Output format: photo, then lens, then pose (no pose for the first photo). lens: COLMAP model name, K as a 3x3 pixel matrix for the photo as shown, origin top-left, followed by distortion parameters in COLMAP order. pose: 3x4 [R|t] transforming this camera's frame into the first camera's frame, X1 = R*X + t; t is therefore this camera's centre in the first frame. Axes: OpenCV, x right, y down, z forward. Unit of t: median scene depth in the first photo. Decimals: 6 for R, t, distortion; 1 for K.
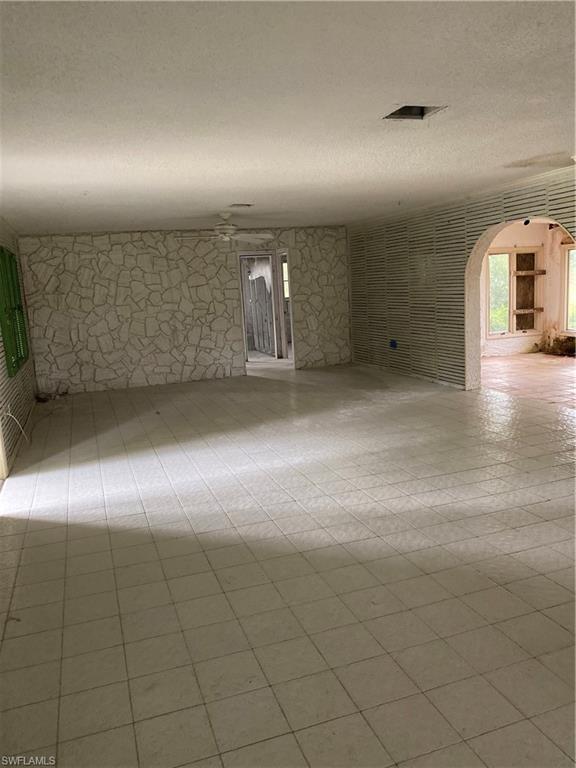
lens RADIAL K [[589.2, 0, 286.5], [0, 589.2, 377.4], [0, 0, 1]] dist [0.034057, -0.008535]
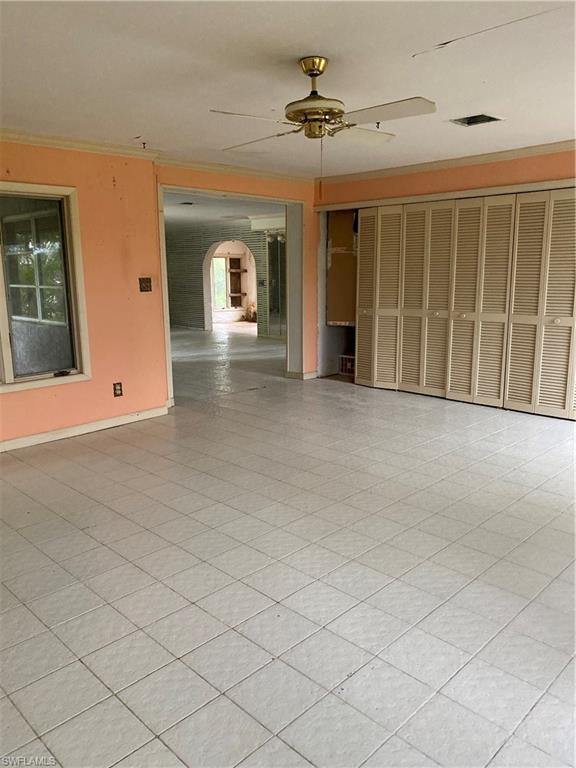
lens RADIAL K [[589.2, 0, 286.7], [0, 589.2, 387.4], [0, 0, 1]] dist [0.034057, -0.008535]
pose [[0.898641, -0.036591, 0.437157, -0.177593], [0.029066, 0.999292, 0.023893, 0.103700], [-0.437722, -0.008765, 0.899068, -0.489463]]
